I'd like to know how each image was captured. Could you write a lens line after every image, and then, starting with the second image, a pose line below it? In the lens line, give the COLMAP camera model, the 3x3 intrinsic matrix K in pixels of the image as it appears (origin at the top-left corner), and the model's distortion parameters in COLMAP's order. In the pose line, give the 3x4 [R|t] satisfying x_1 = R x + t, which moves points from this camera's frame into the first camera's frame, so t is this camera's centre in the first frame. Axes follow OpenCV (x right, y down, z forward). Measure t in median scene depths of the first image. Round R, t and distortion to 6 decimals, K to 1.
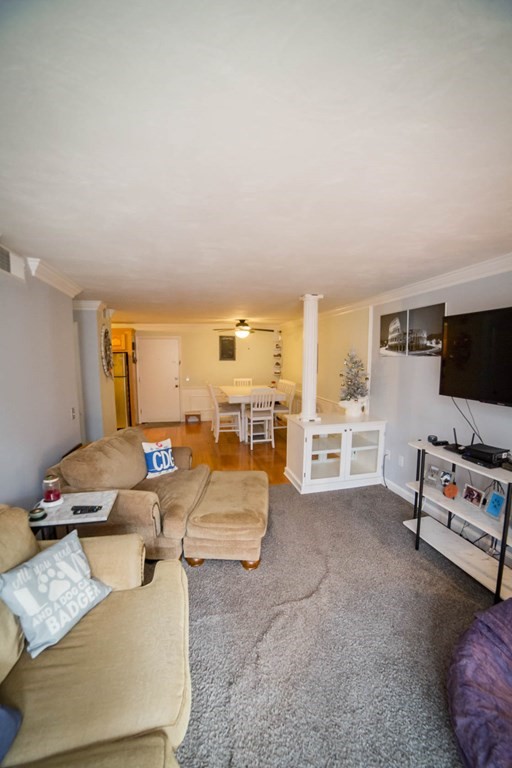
lens RADIAL K [[263.5, 0, 256.0], [0, 263.5, 384.0], [0, 0, 1]] dist [0.000421, 0.000007]
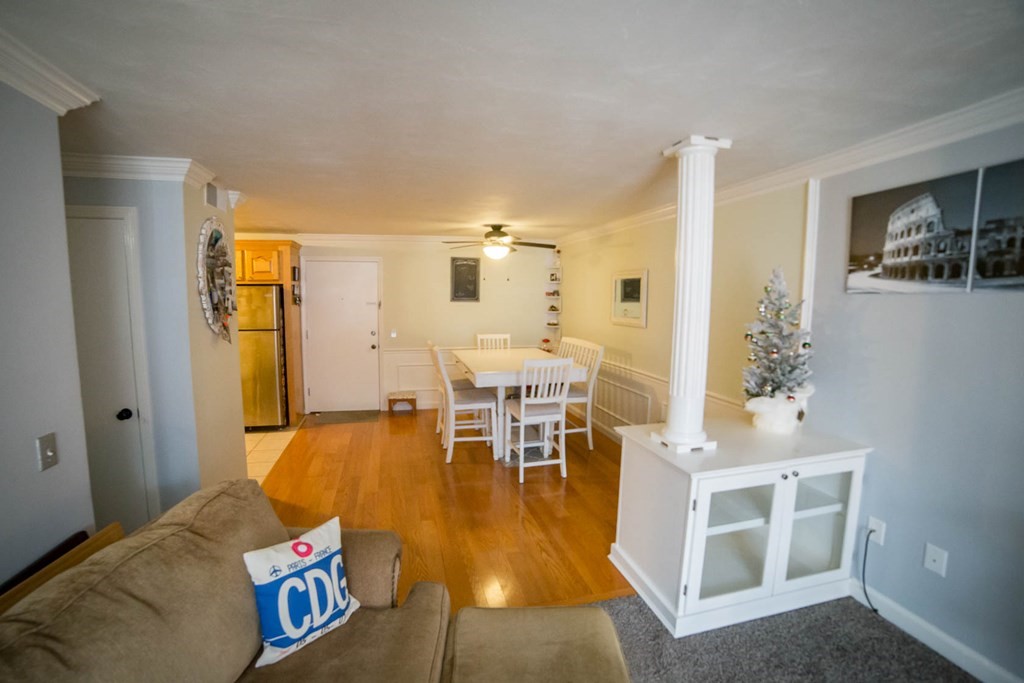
lens RADIAL K [[429.3, 0, 512.0], [0, 429.3, 341.5], [0, 0, 1]] dist [-0.001234, -0.000037]
pose [[0.999866, 0.007274, 0.014647, -0.055682], [-0.007306, 0.999971, 0.002084, -0.017896], [-0.014631, -0.002191, 0.999891, 0.226775]]
